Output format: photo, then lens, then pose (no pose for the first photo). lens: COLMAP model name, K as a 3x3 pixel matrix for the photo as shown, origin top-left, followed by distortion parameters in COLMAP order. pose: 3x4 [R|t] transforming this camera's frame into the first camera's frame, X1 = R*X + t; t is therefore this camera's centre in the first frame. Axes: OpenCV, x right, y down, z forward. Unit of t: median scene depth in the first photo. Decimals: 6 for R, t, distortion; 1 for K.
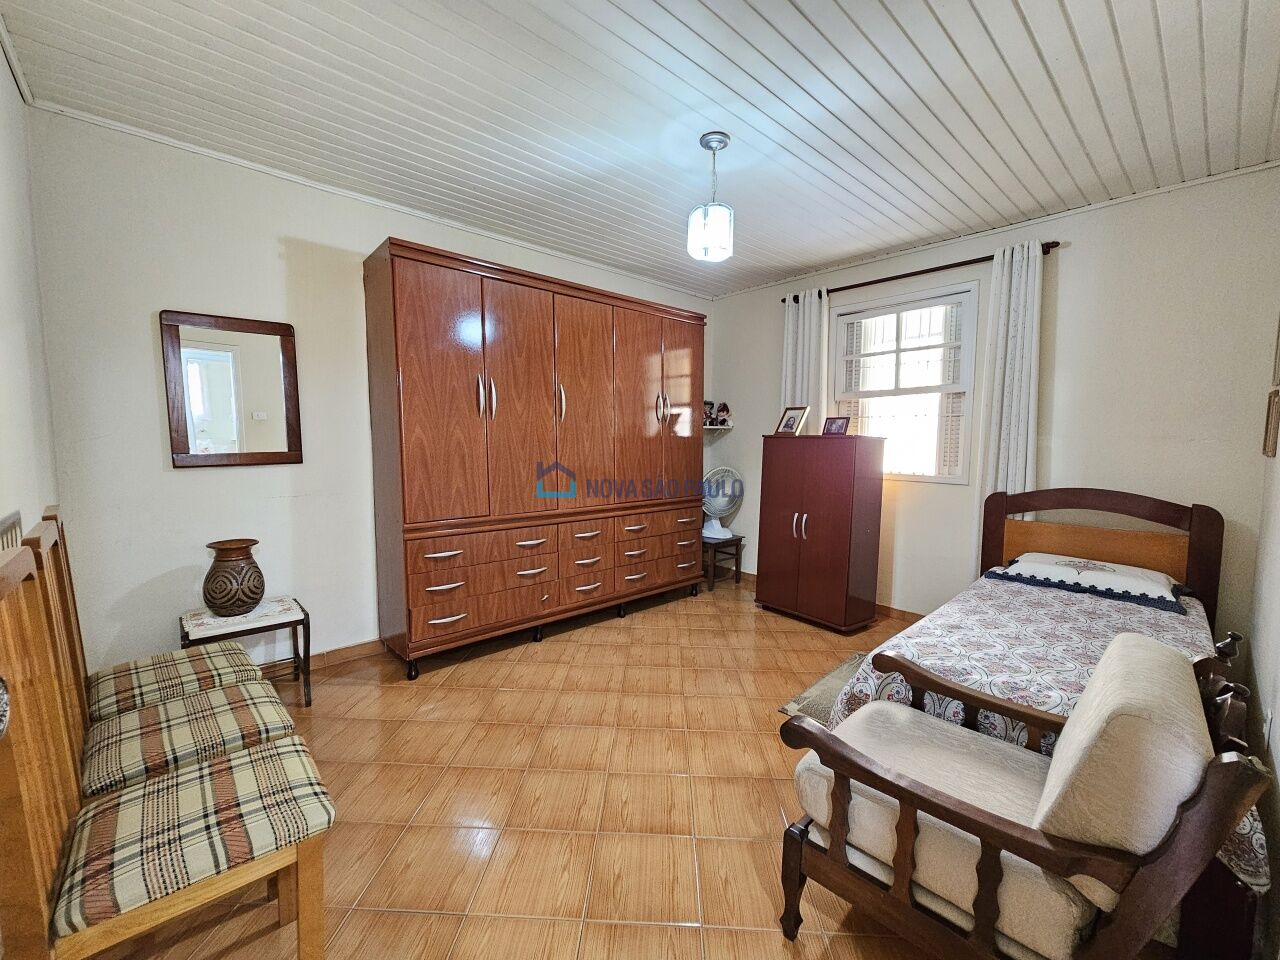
lens RADIAL K [[524.2, 0, 640.6], [0, 524.2, 477.5], [0, 0, 1]] dist [0.002228, 0.001056]
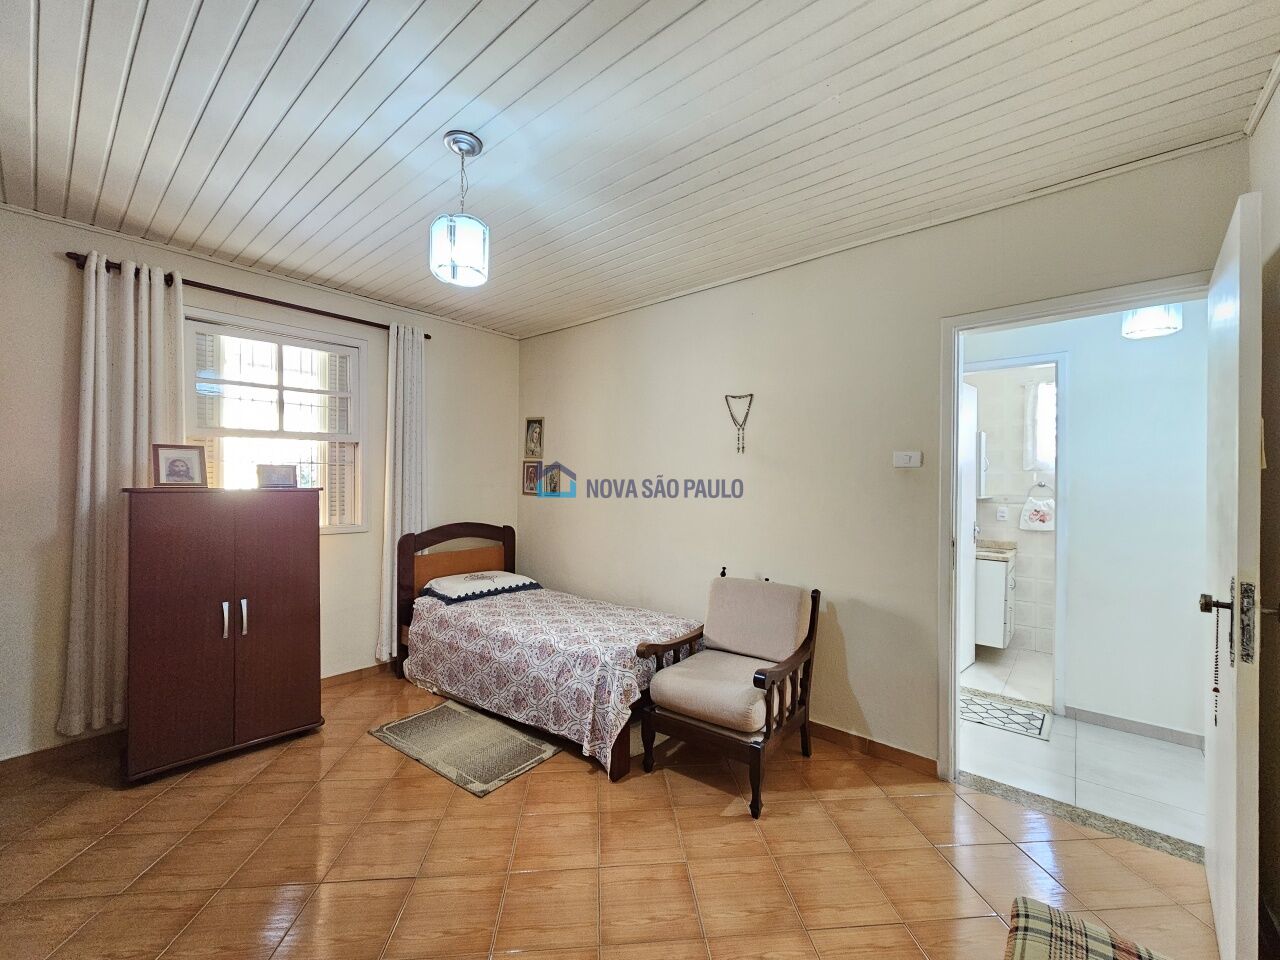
lens RADIAL K [[524.2, 0, 640.9], [0, 524.2, 479.2], [0, 0, 1]] dist [0.002228, 0.001056]
pose [[-0.123511, -0.011769, 0.992273, -0.478086], [0.067790, 0.997494, 0.020268, -0.074320], [-0.990025, 0.069769, -0.122404, 0.573982]]
